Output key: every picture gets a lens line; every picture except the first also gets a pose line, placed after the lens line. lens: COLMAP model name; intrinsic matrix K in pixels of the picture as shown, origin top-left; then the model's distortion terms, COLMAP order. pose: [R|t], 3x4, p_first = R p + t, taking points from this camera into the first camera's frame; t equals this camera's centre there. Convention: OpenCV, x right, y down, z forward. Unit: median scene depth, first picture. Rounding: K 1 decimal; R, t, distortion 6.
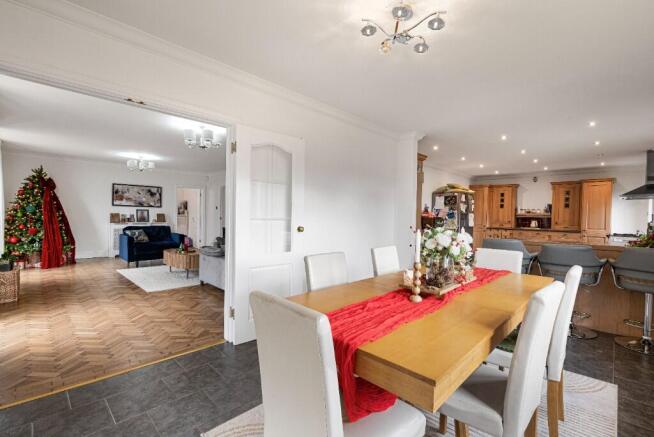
lens RADIAL K [[298.3, 0, 320.4], [0, 298.3, 218.9], [0, 0, 1]] dist [-0.001480, -0.000216]
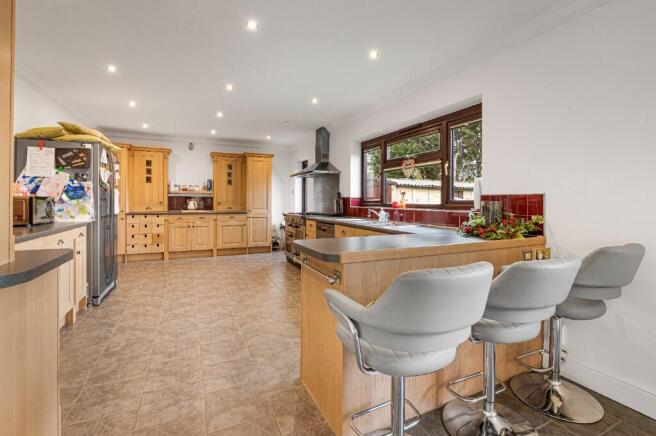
lens RADIAL K [[291.9, 0, 328.0], [0, 291.9, 201.9], [0, 0, 1]] dist [0.000101, 0.000000]
pose [[0.317663, -0.020884, 0.947974, 0.132623], [0.011824, 0.999767, 0.018063, -0.000480], [-0.948130, 0.005471, 0.317835, 0.468706]]
